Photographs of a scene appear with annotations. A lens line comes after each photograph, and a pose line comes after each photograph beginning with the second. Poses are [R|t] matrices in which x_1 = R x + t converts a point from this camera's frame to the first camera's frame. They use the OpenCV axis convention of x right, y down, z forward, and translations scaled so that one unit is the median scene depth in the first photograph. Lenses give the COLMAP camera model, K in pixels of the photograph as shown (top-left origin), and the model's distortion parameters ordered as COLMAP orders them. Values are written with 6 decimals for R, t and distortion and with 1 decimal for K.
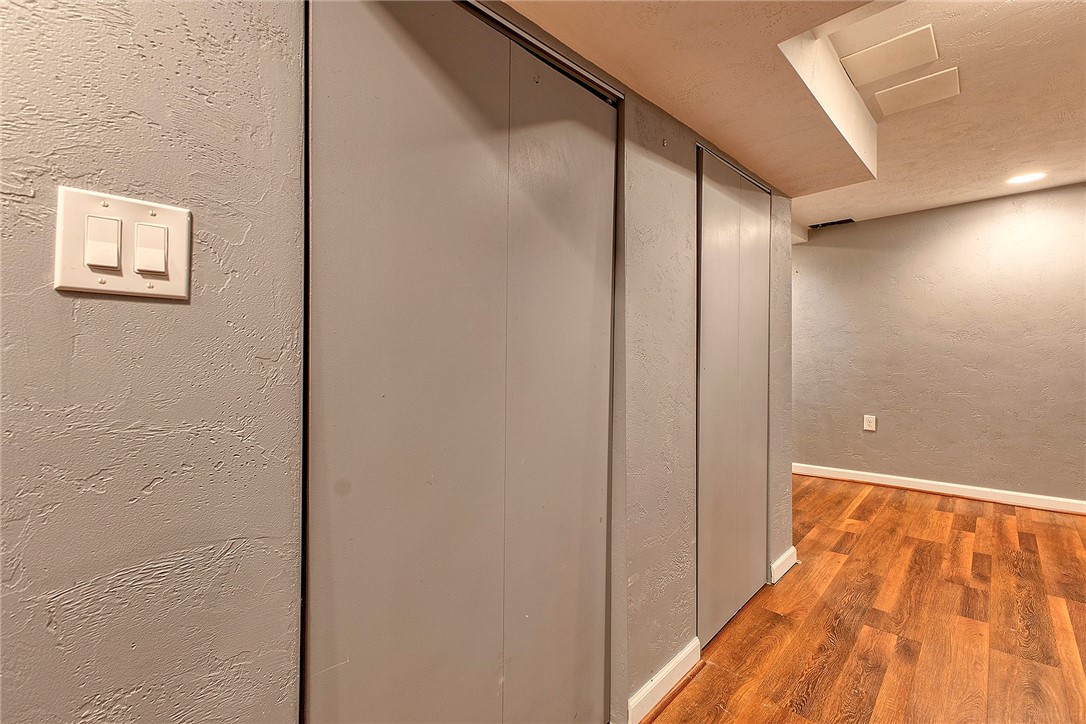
lens RADIAL K [[459.2, 0, 534.4], [0, 459.2, 357.6], [0, 0, 1]] dist [0.009587, -0.003395]
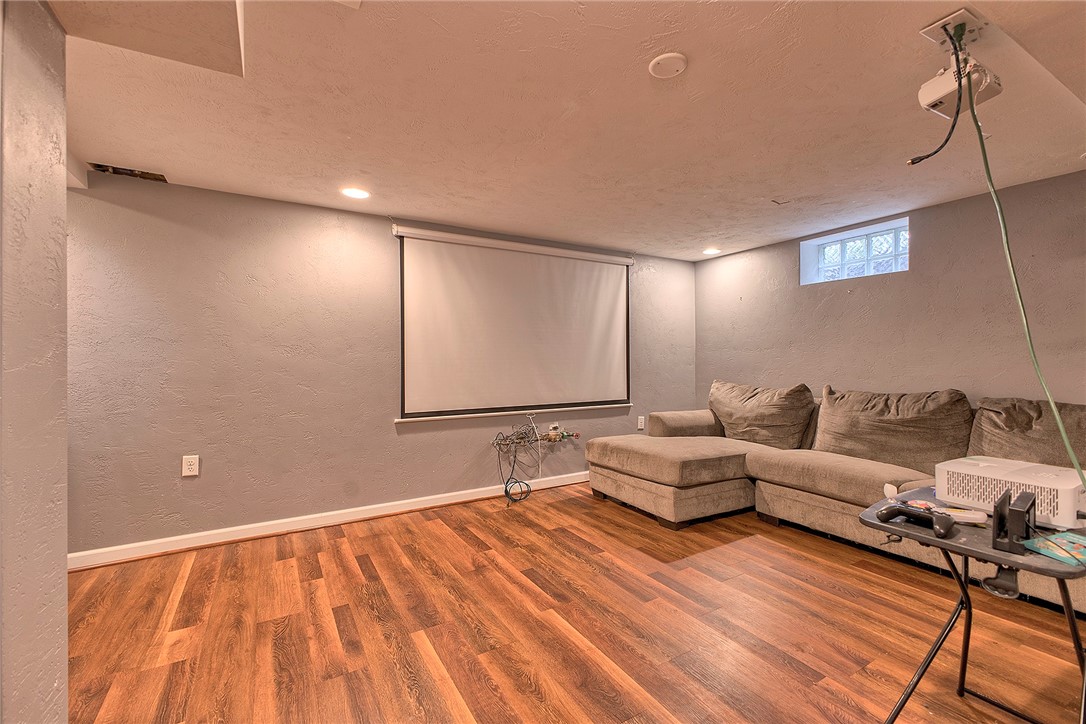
lens RADIAL K [[459.2, 0, 534.5], [0, 459.2, 367.4], [0, 0, 1]] dist [0.009587, -0.003395]
pose [[0.246561, 0.001673, 0.969126, 0.204146], [0.006621, 0.999972, -0.003411, -0.009804], [-0.969105, 0.007258, 0.246543, 0.386318]]
